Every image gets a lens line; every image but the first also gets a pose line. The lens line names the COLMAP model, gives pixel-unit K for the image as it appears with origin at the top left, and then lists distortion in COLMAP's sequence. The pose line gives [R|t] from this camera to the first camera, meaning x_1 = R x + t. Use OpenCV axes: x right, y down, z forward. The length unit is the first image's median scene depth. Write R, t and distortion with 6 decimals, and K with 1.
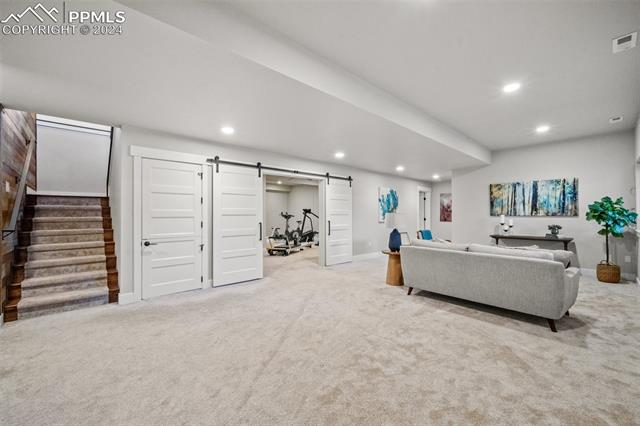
lens RADIAL K [[252.5, 0, 320.2], [0, 252.5, 213.4], [0, 0, 1]] dist [0.000846, 0.000062]
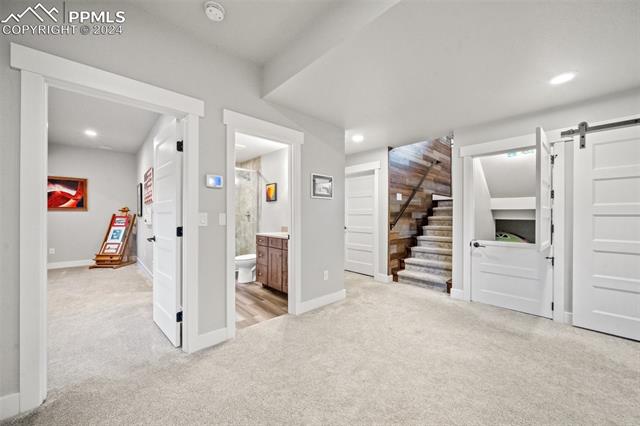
lens RADIAL K [[238.4, 0, 320.1], [0, 238.4, 214.7], [0, 0, 1]] dist [-0.000964, -0.000117]
pose [[0.019971, 0.001533, -0.999799, 0.216905], [0.005328, 0.999984, 0.001640, 0.000559], [0.999786, -0.005360, 0.019963, 0.406916]]
